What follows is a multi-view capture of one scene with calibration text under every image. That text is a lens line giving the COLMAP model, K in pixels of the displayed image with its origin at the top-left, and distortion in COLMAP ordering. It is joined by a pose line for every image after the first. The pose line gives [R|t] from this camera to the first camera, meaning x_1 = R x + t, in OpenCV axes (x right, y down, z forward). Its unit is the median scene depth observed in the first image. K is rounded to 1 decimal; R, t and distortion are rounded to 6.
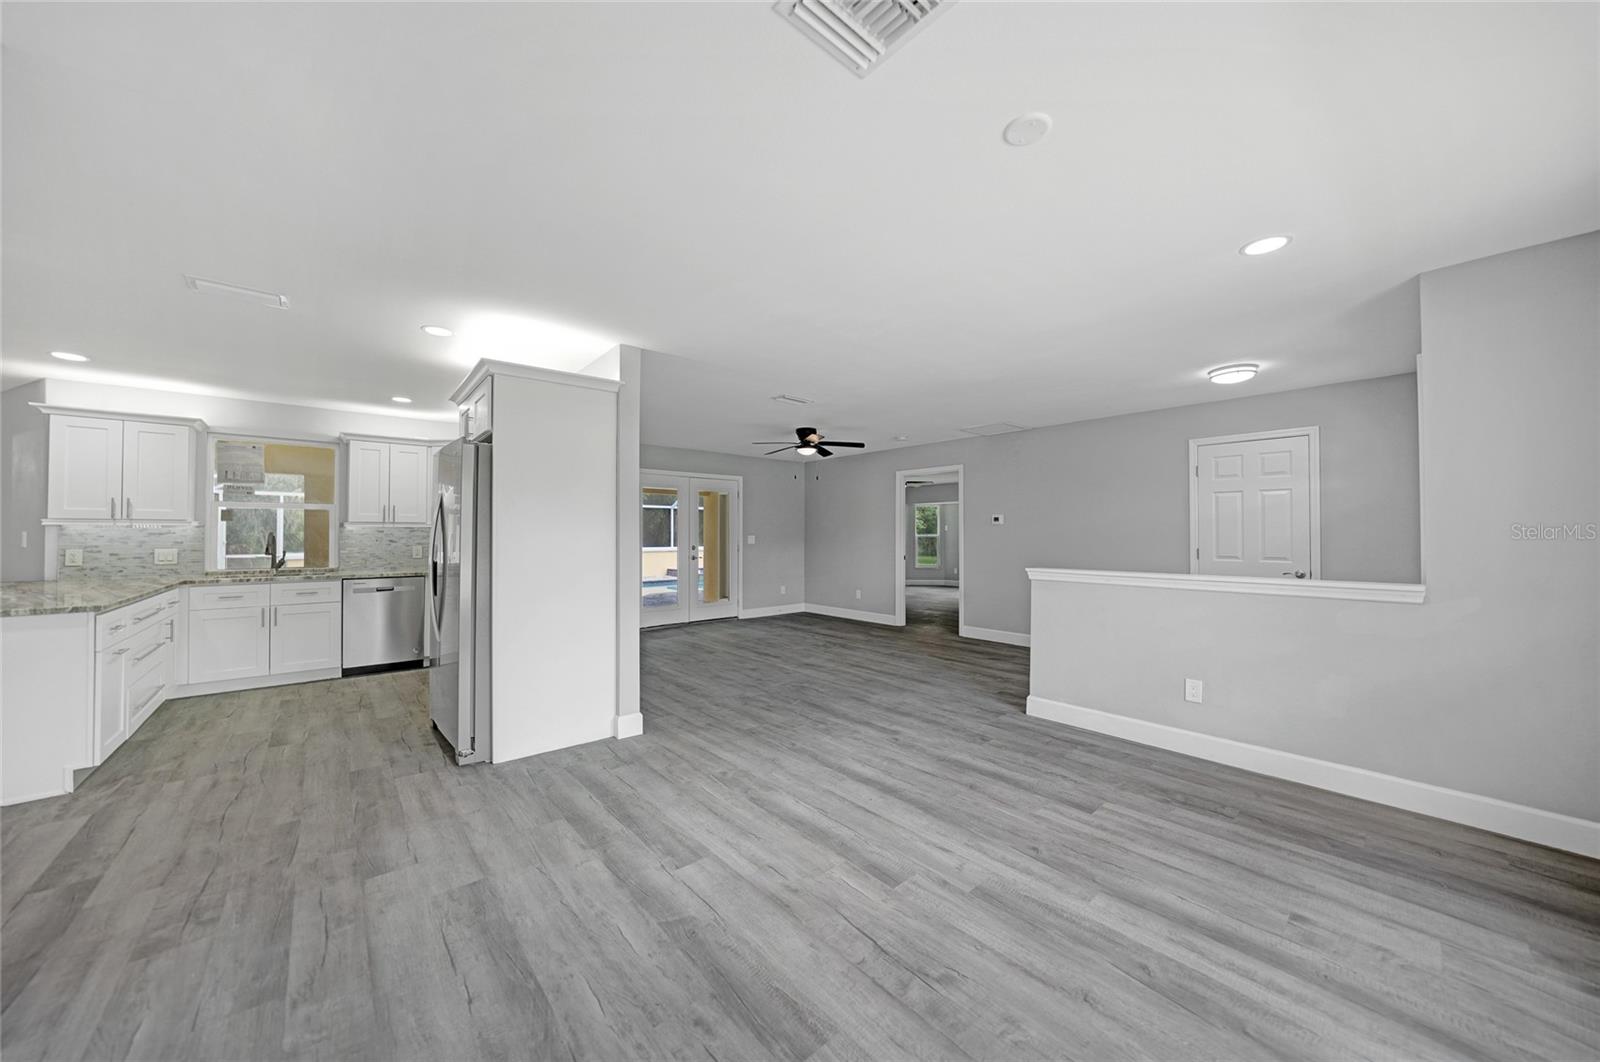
lens RADIAL K [[558.7, 0, 804.2], [0, 558.7, 528.1], [0, 0, 1]] dist [-0.023658, 0.005837]
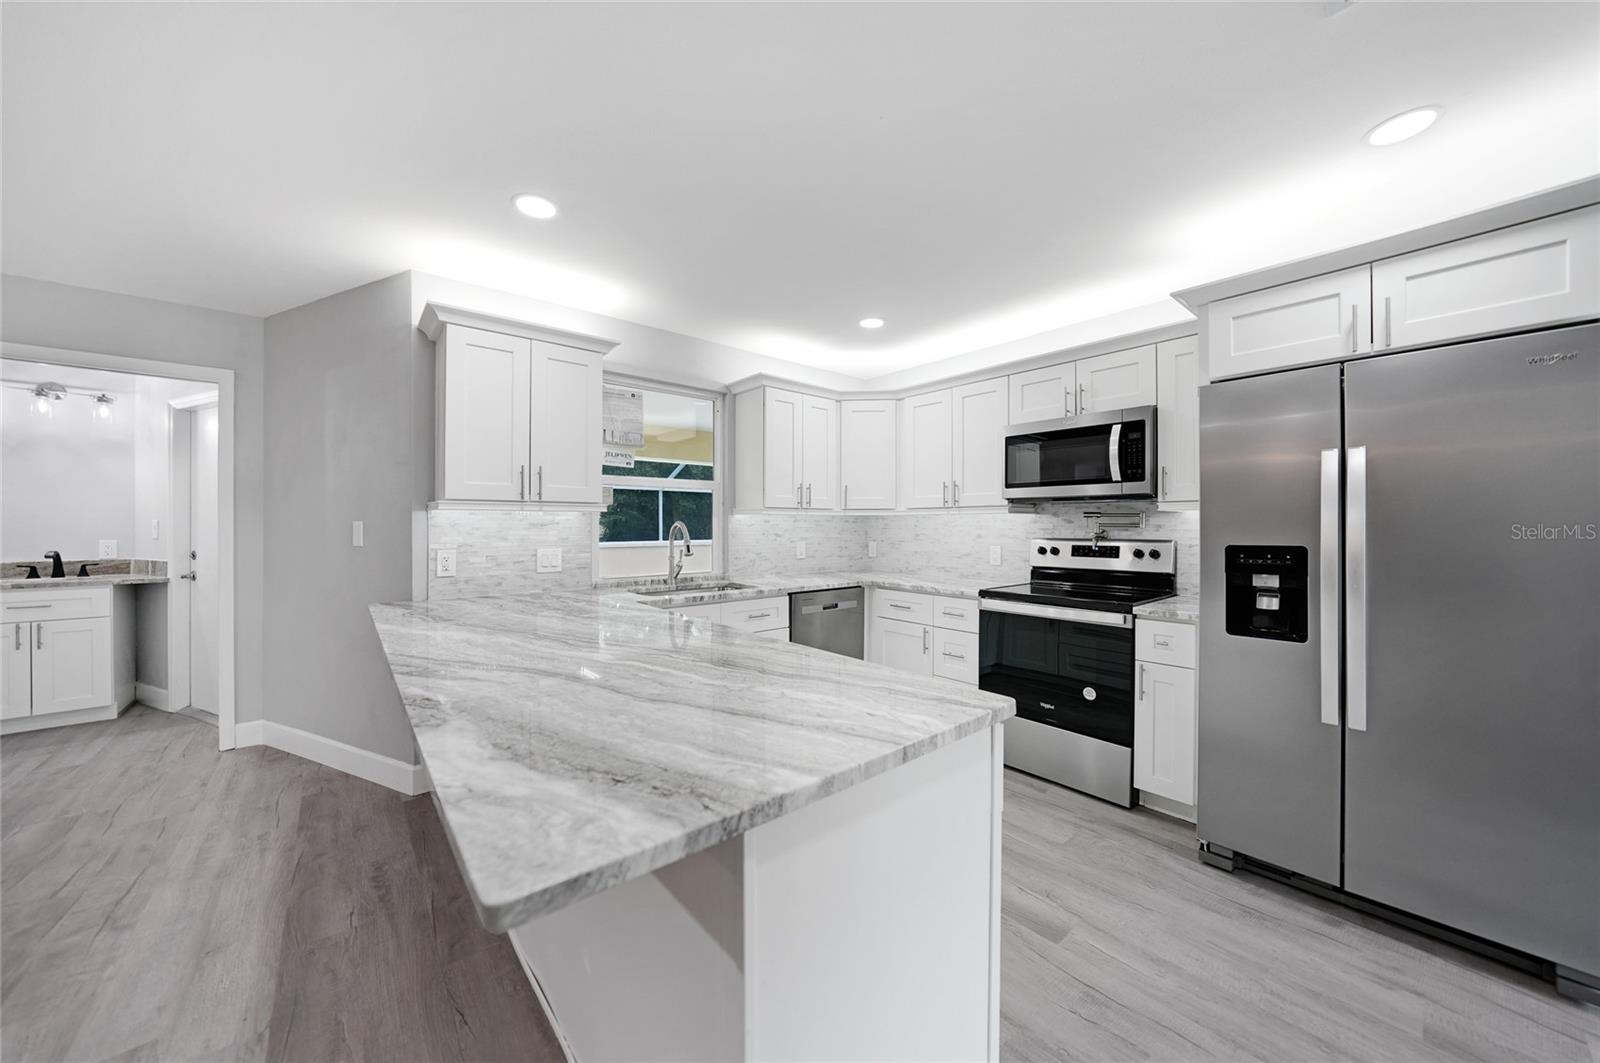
lens RADIAL K [[558.7, 0, 798.8], [0, 558.7, 525.9], [0, 0, 1]] dist [-0.023658, 0.005837]
pose [[0.999945, 0.001323, -0.010375, -0.909421], [-0.001185, 0.999910, 0.013378, 0.002903], [0.010392, -0.013365, 0.999857, 0.366864]]
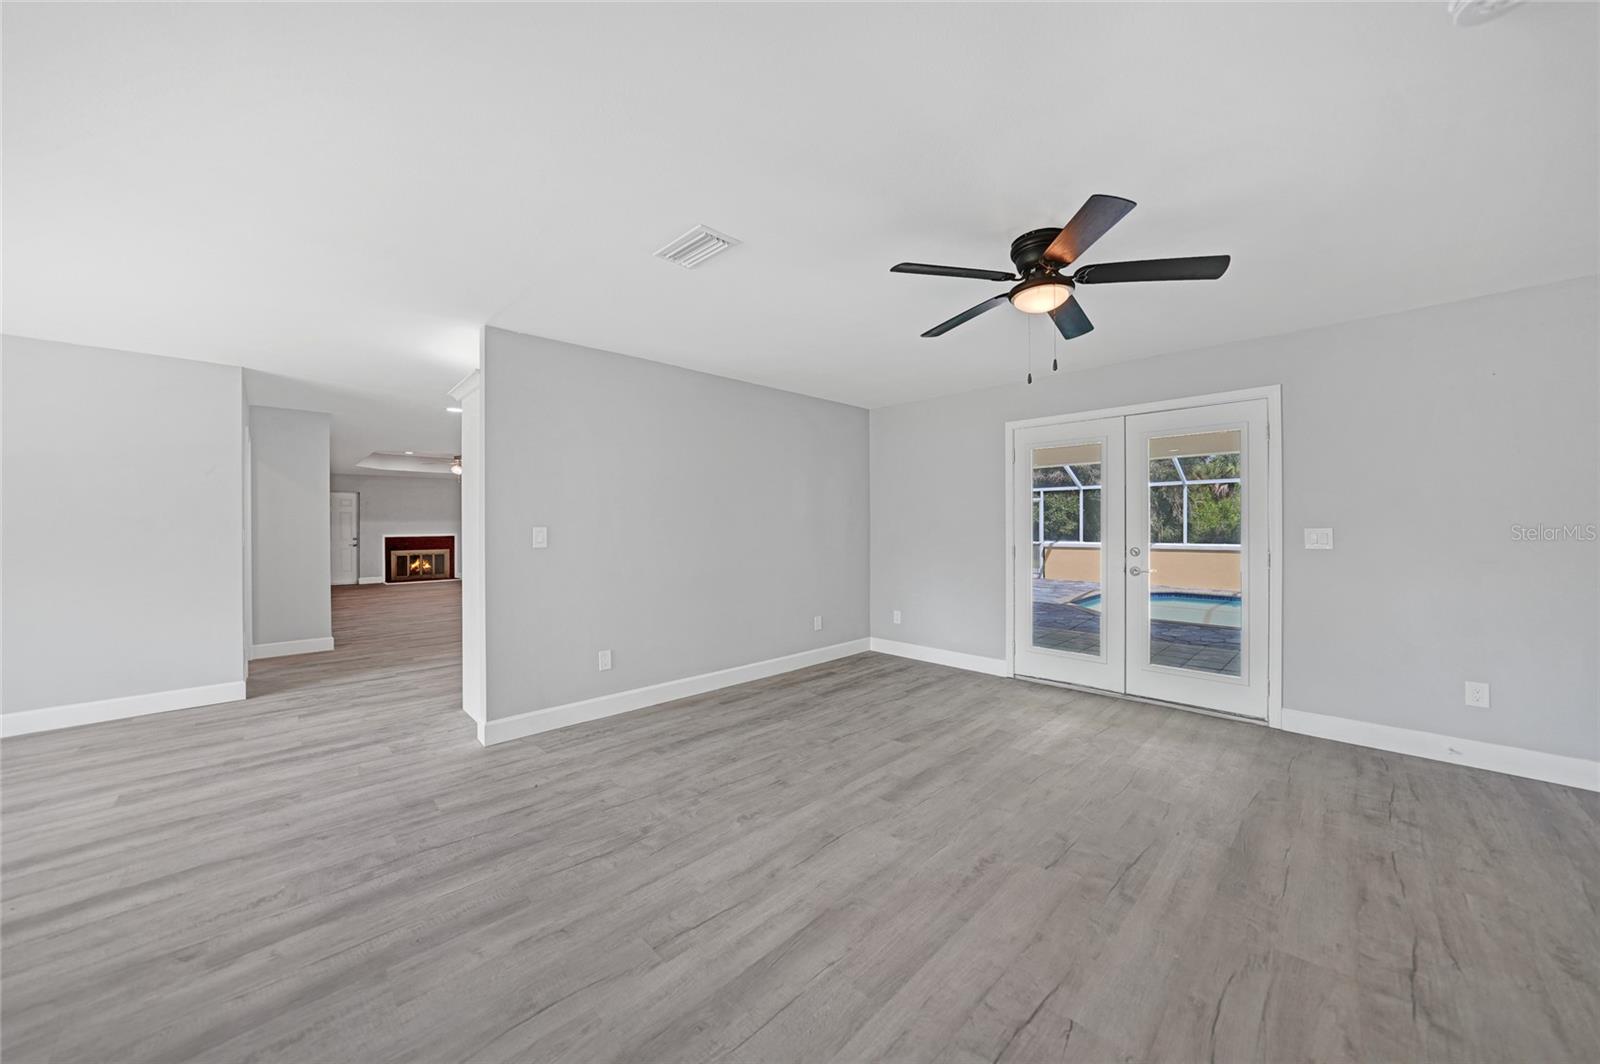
lens RADIAL K [[558.7, 0, 791.6], [0, 558.7, 511.7], [0, 0, 1]] dist [-0.023658, 0.005837]
pose [[0.052086, -0.025149, -0.998326, 0.534520], [0.015043, 0.999589, -0.024396, 0.011879], [0.998529, -0.013747, 0.052443, 1.196283]]
